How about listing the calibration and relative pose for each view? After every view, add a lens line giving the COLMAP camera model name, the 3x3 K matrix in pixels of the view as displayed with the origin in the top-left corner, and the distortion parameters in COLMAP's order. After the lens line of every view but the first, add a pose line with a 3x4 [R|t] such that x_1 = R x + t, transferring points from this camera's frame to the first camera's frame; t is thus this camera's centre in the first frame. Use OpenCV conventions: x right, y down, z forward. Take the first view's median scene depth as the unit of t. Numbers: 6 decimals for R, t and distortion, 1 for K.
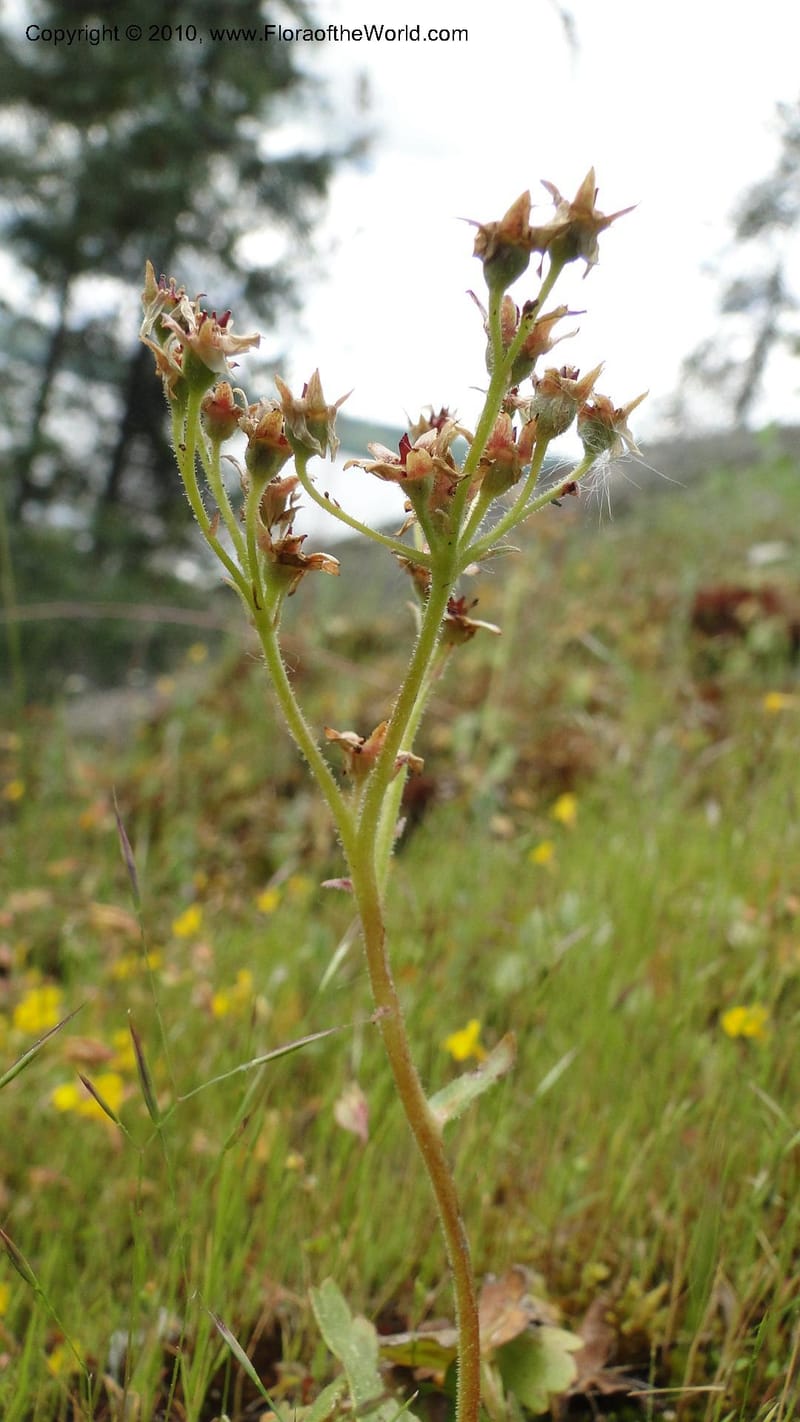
lens RADIAL K [[1159.0, 0, 396.1], [0, 1159.0, 713.9], [0, 0, 1]] dist [-0.005956, -0.012881]
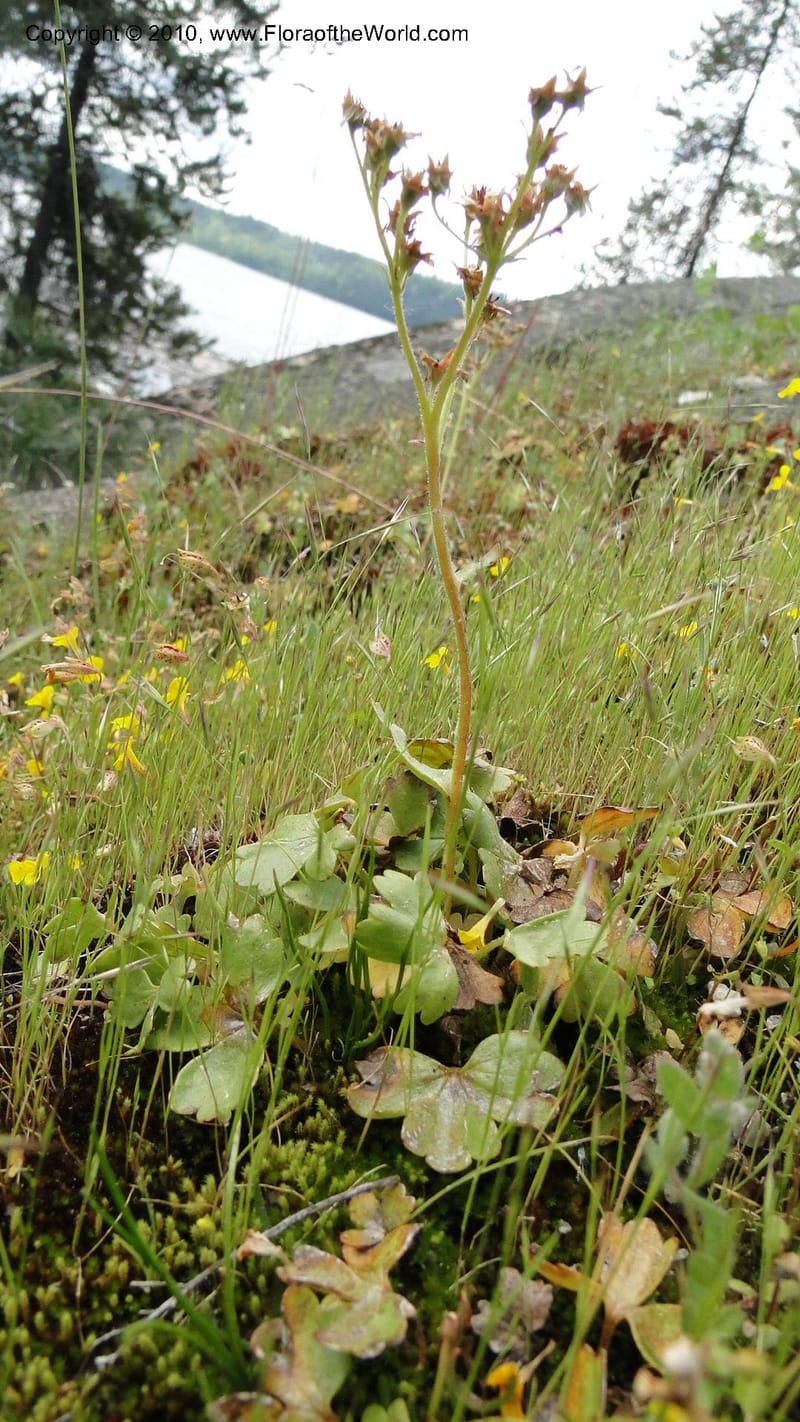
lens RADIAL K [[1156.6, 0, 407.1], [0, 1156.6, 713.4], [0, 0, 1]] dist [0.037786, -0.108233]
pose [[0.994893, 0.054381, 0.085028, -0.226271], [-0.065356, 0.989074, 0.132144, 0.372191], [-0.076913, -0.137026, 0.987577, -1.030611]]
